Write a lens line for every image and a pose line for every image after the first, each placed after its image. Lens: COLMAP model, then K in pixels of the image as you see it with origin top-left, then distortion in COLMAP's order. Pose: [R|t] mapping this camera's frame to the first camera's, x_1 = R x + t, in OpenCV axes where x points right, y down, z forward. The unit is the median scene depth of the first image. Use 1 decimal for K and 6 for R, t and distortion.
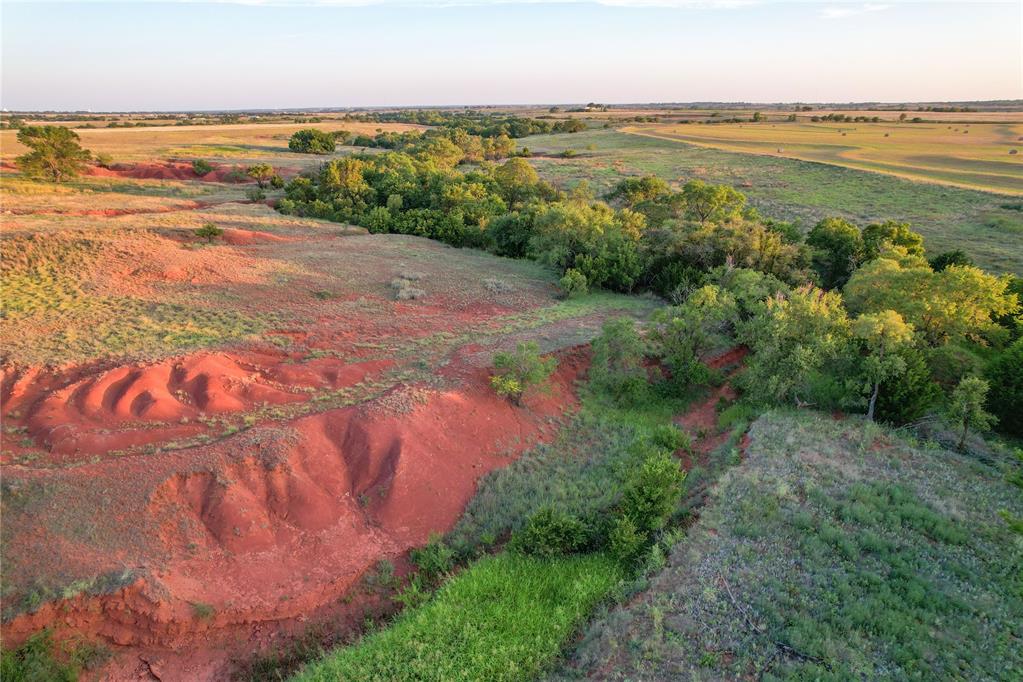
lens RADIAL K [[651.8, 0, 515.6], [0, 651.8, 349.4], [0, 0, 1]] dist [-0.073061, 0.066978]
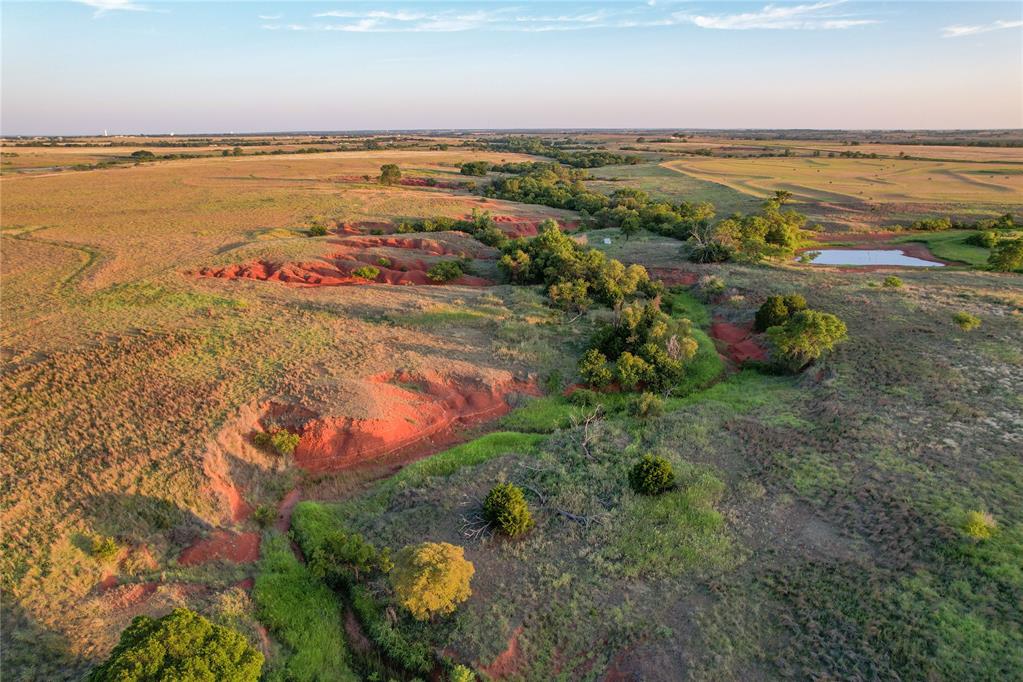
lens RADIAL K [[651.8, 0, 515.6], [0, 651.8, 349.4], [0, 0, 1]] dist [-0.073061, 0.066978]
pose [[0.989575, 0.052632, -0.134053, 0.080414], [-0.056929, 0.997974, -0.028423, 0.275255], [0.132286, 0.035758, 0.990566, -0.931011]]
